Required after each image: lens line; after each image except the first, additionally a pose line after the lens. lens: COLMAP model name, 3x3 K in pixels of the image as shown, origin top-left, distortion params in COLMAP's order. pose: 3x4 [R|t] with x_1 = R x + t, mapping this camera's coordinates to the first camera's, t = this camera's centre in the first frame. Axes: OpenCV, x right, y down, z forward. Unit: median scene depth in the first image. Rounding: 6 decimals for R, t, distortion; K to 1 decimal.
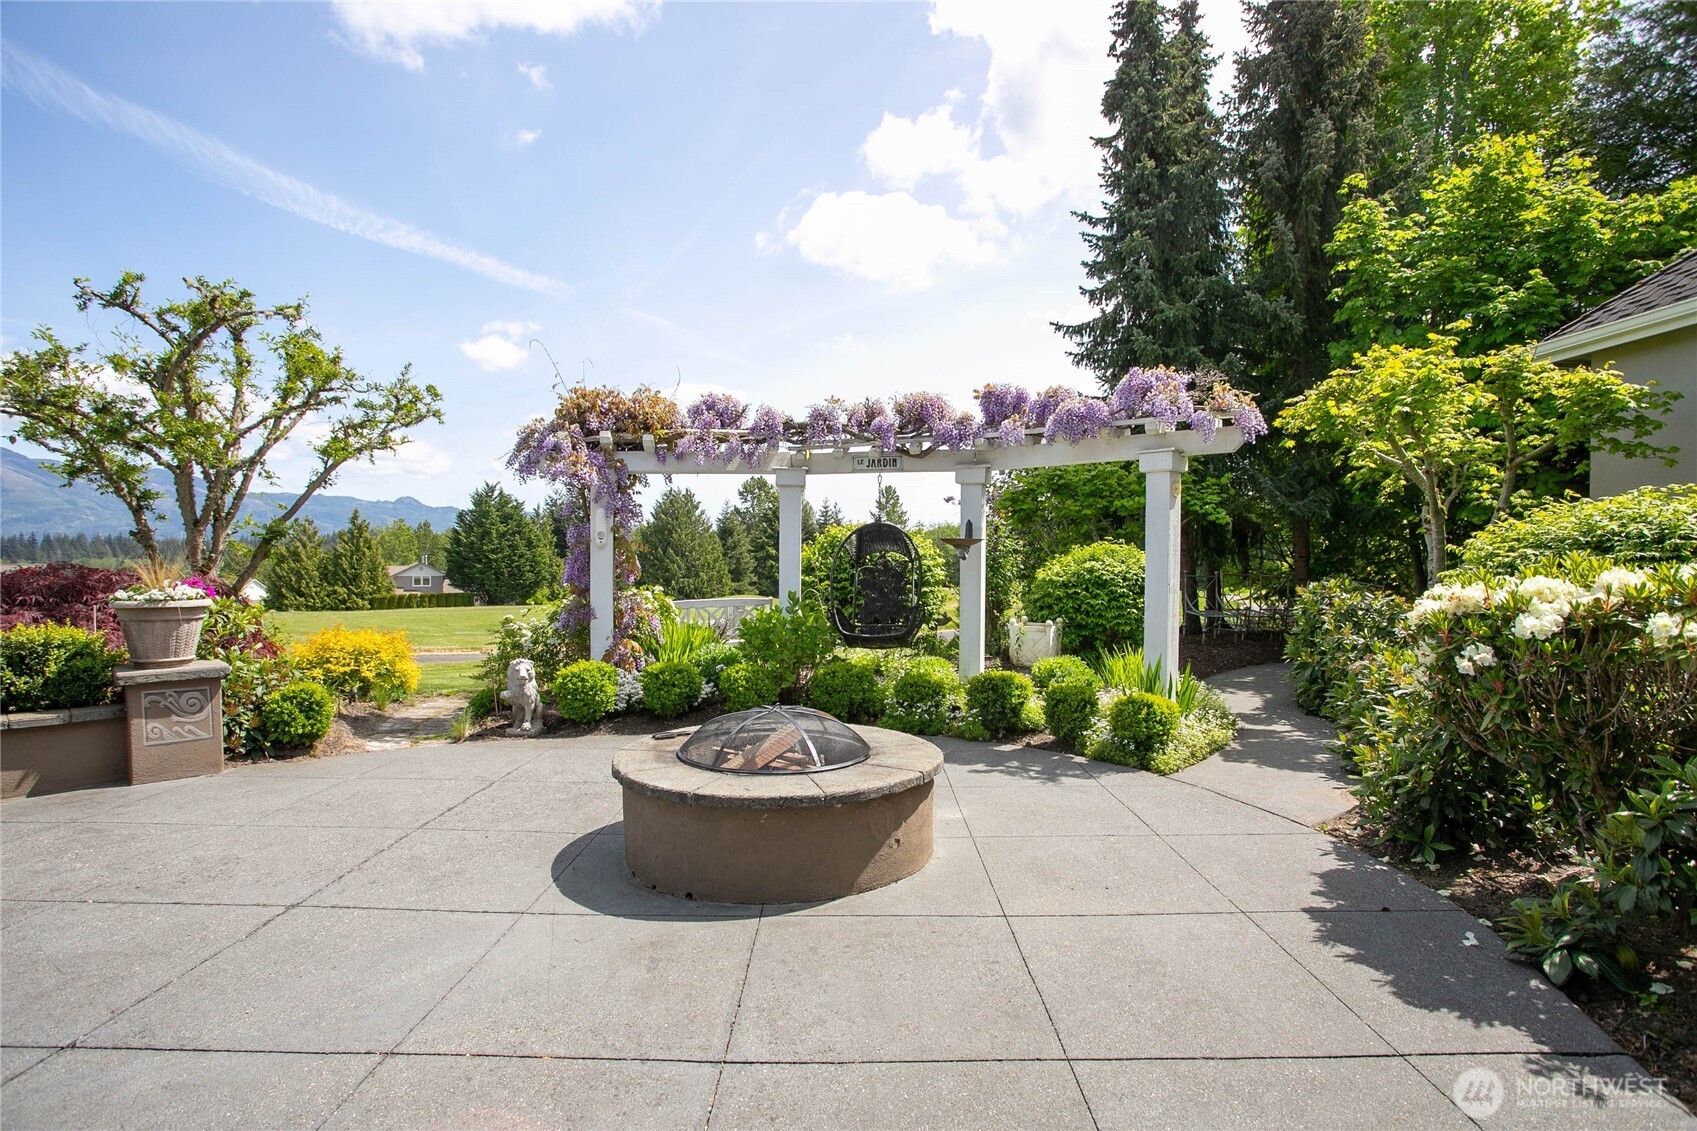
lens RADIAL K [[848.2, 0, 843.6], [0, 848.2, 565.4], [0, 0, 1]] dist [-0.013704, 0.001375]
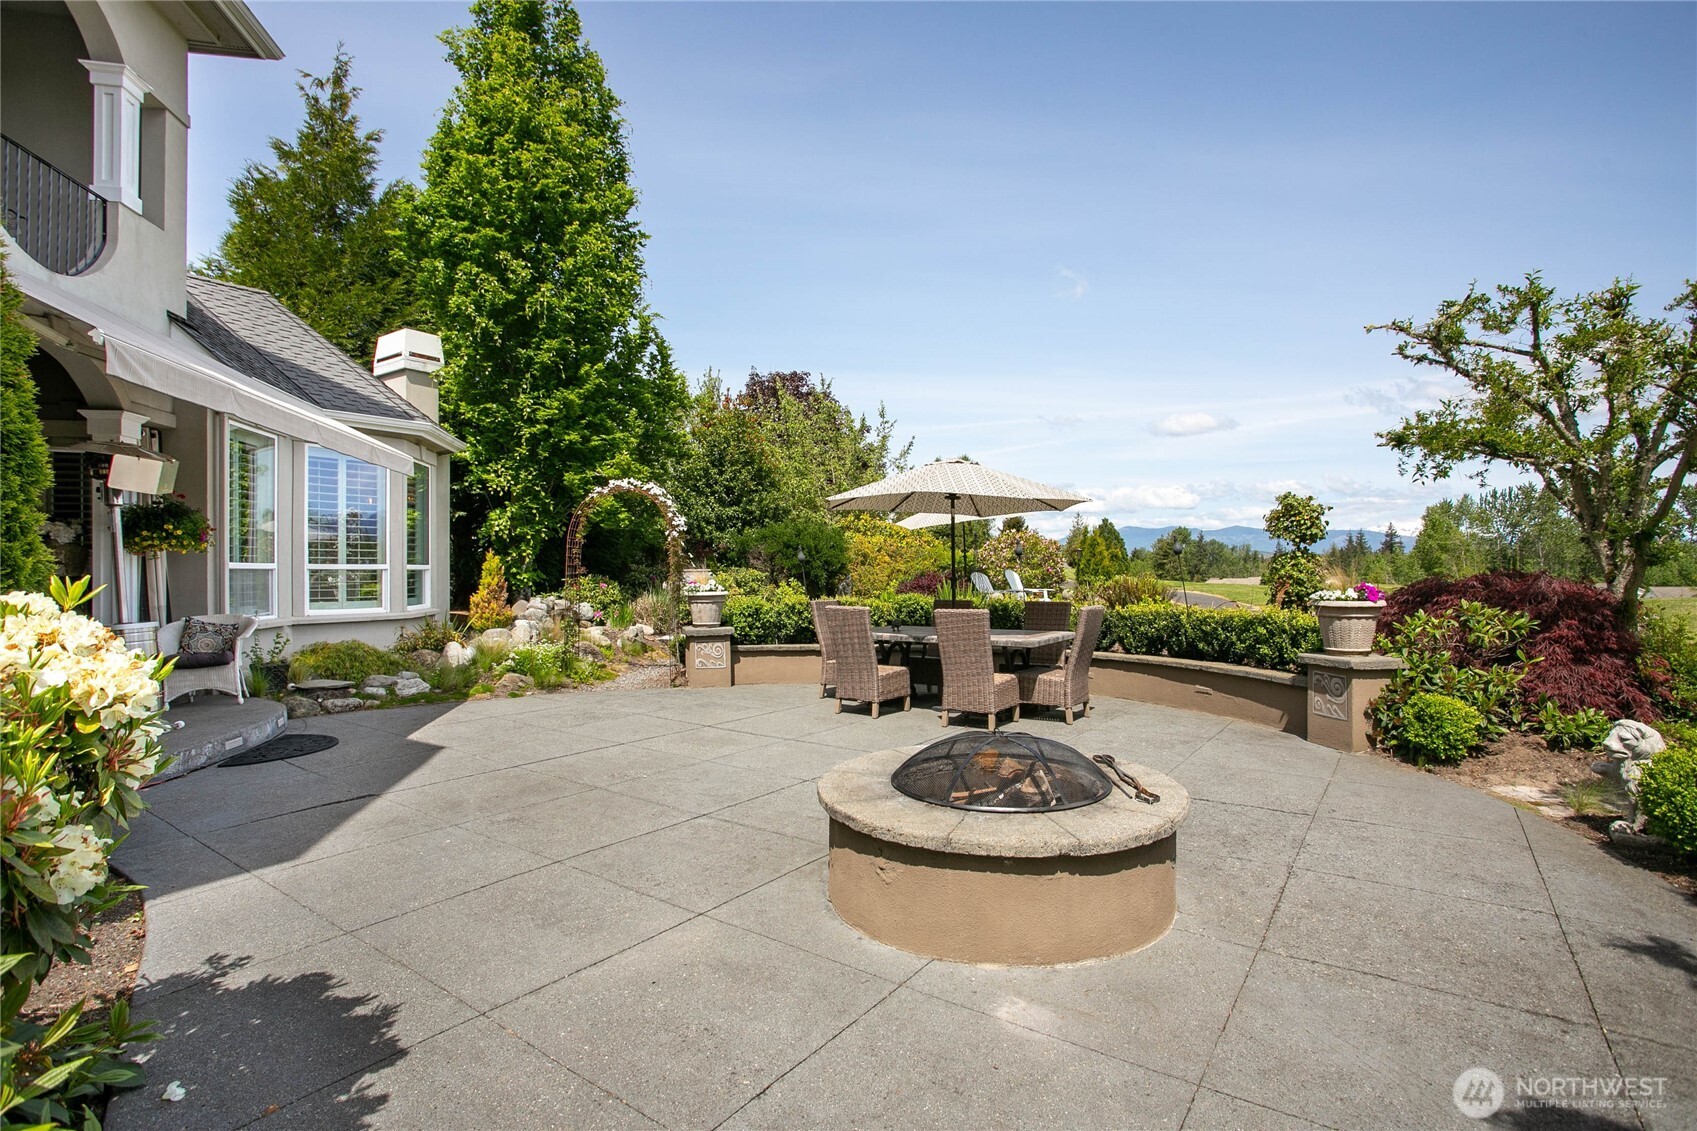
lens RADIAL K [[848.2, 0, 839.7], [0, 848.2, 569.9], [0, 0, 1]] dist [-0.013704, 0.001375]
pose [[-0.605545, -0.004697, -0.795797, 0.937559], [0.005667, 0.999932, -0.010215, 0.008813], [0.795791, -0.010695, -0.605477, 1.817536]]
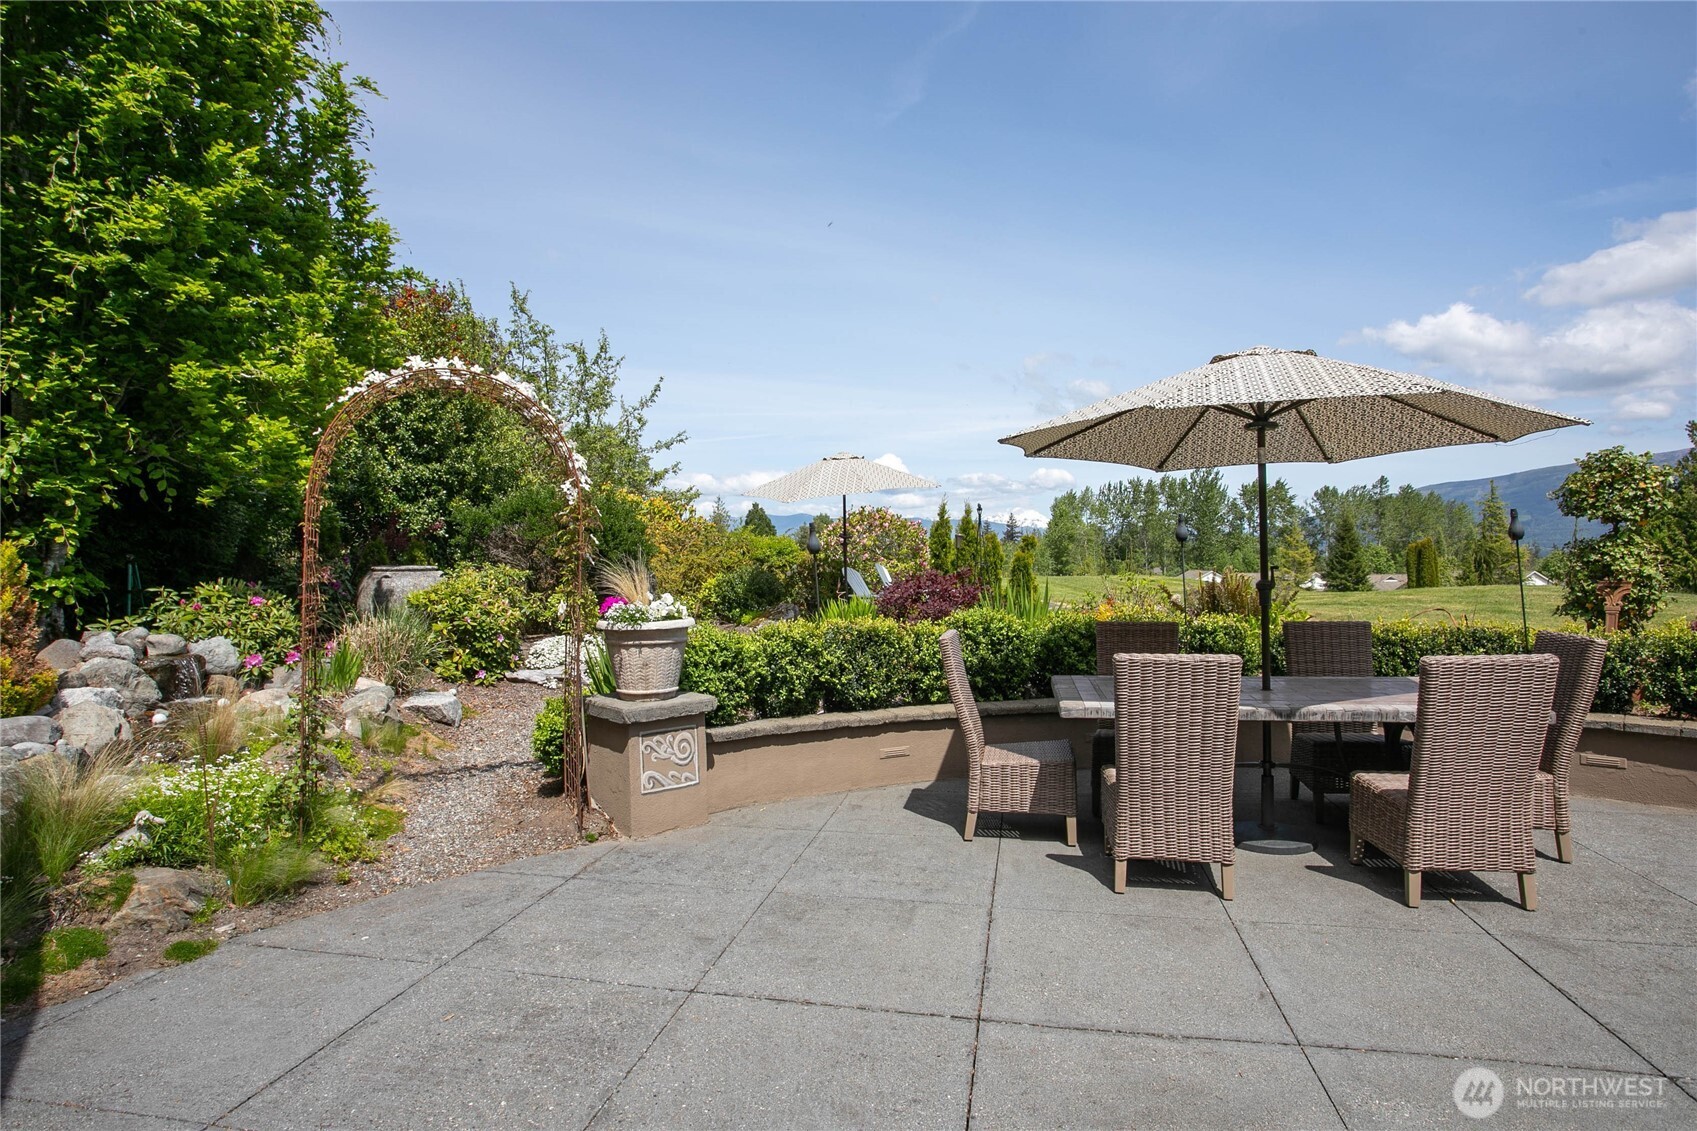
lens RADIAL K [[946.5, 0, 851.9], [0, 946.5, 564.7], [0, 0, 1]] dist [-0.003861, 0.004654]
pose [[-0.221902, 0.002407, -0.975066, 0.667289], [0.014480, 0.999895, -0.000827, -0.006137], [0.974961, -0.014303, -0.221914, 1.214774]]
